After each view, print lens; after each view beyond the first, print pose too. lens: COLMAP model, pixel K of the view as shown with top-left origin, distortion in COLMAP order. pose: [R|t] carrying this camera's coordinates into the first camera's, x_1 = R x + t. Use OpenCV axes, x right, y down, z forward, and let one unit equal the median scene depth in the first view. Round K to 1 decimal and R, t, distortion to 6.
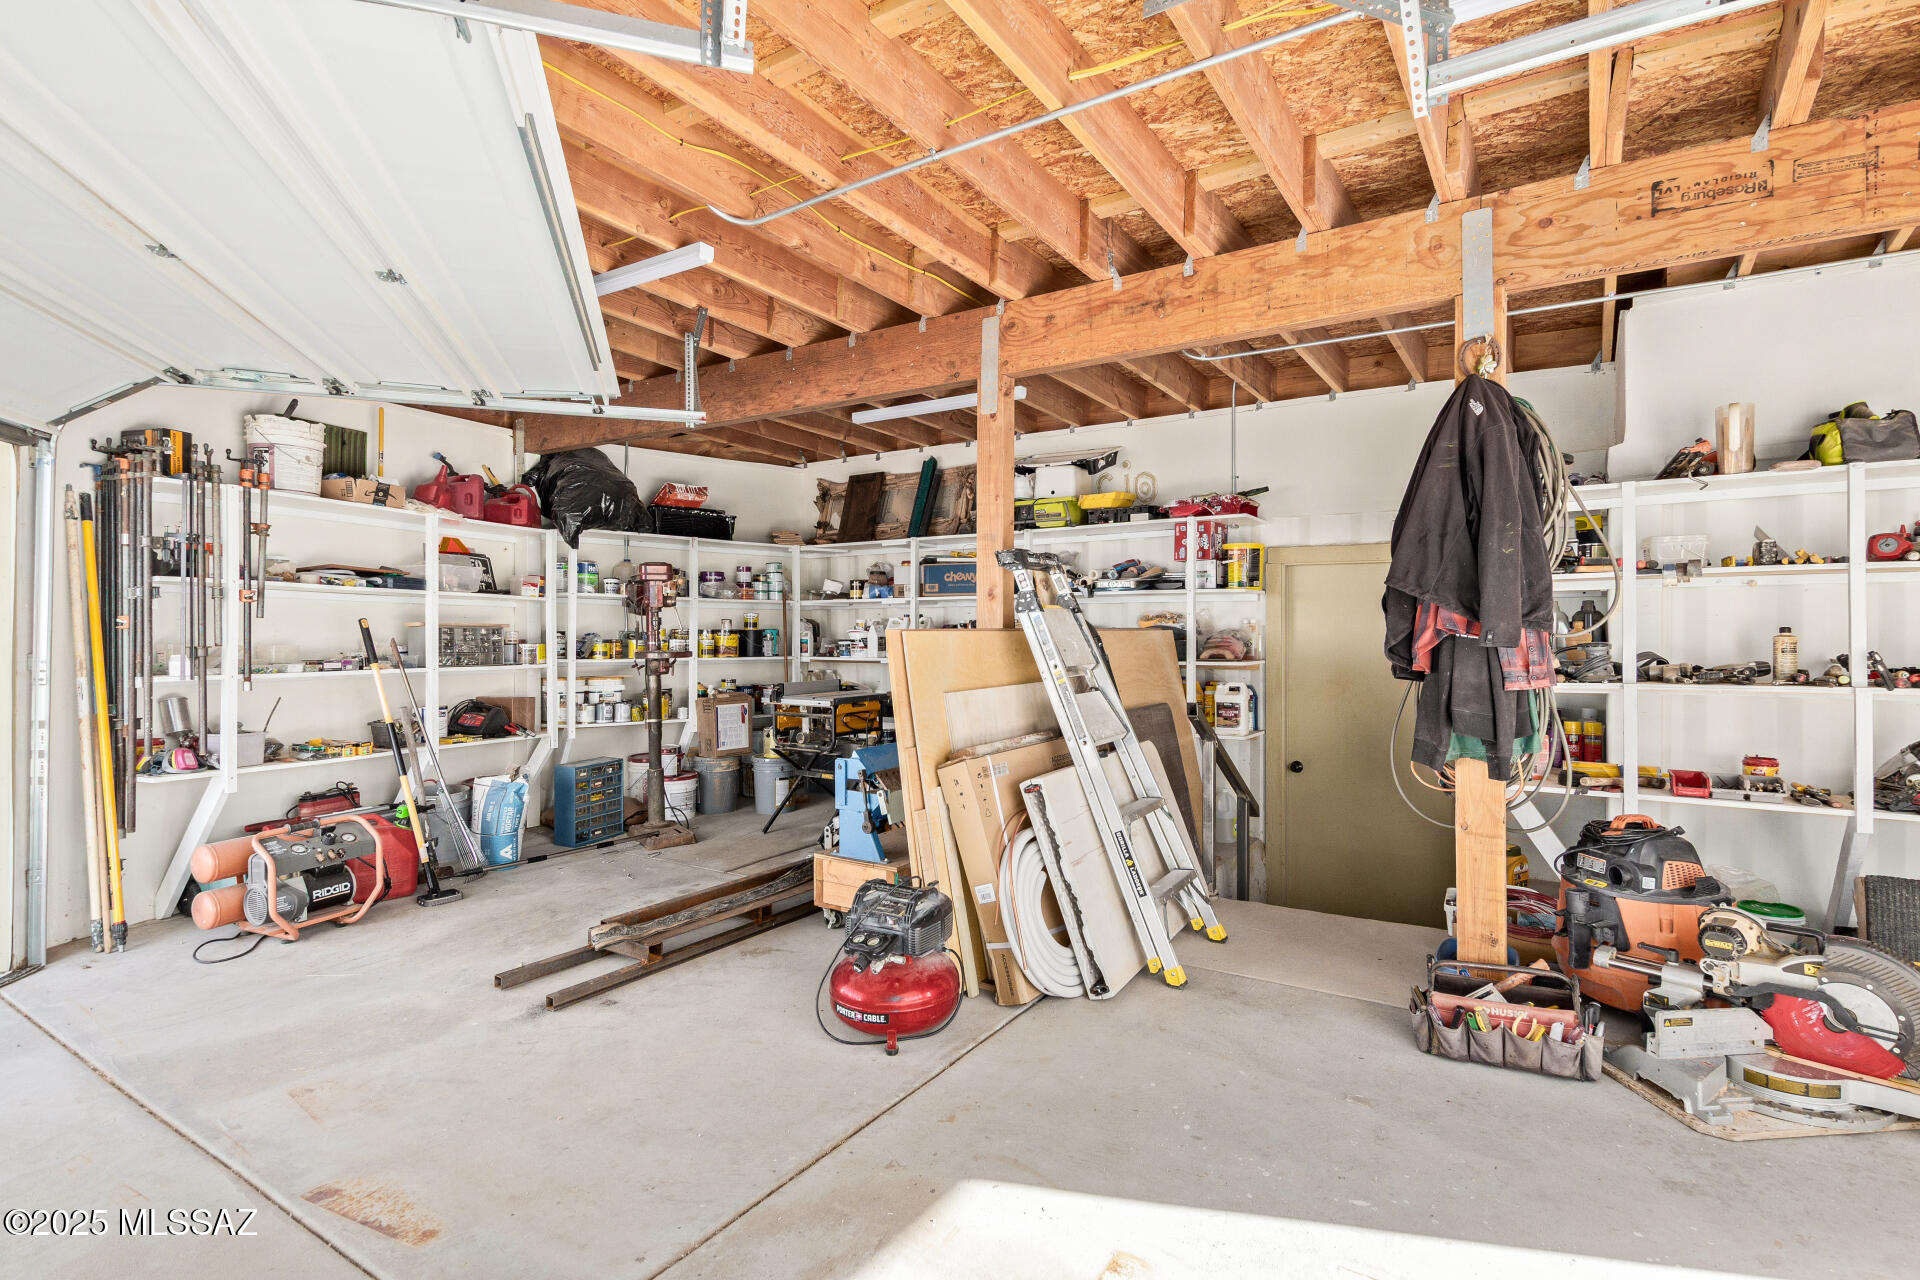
lens RADIAL K [[895.1, 0, 967.5], [0, 895.1, 642.9], [0, 0, 1]] dist [0.009588, -0.000405]
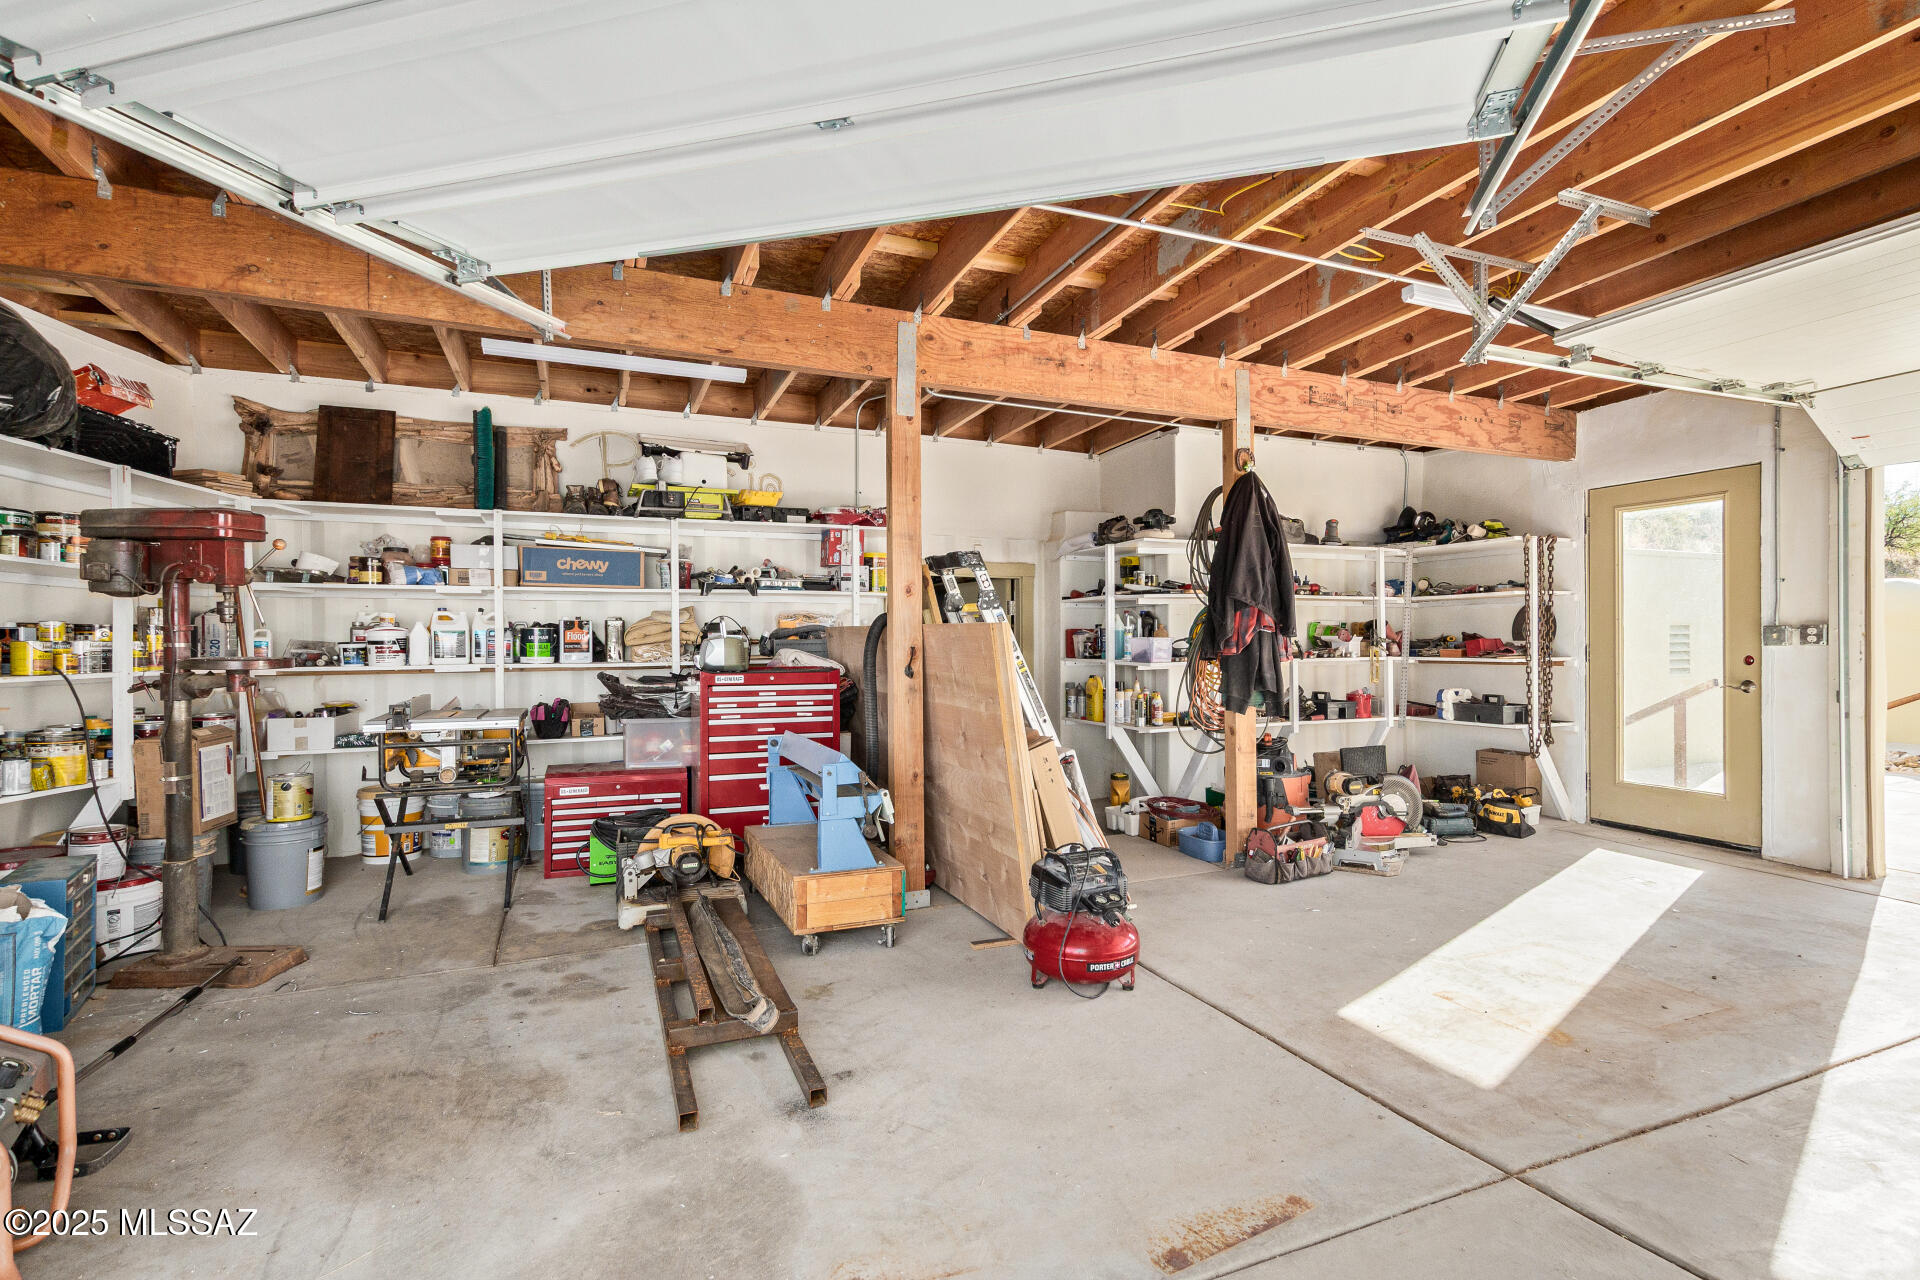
lens RADIAL K [[917.9, 0, 970.9], [0, 917.9, 646.2], [0, 0, 1]] dist [0.017023, -0.000344]
pose [[0.570773, -0.006076, 0.821085, -0.763965], [0.012266, 0.999924, -0.001127, 0.011573], [-0.821016, 0.010714, 0.570804, 0.320021]]
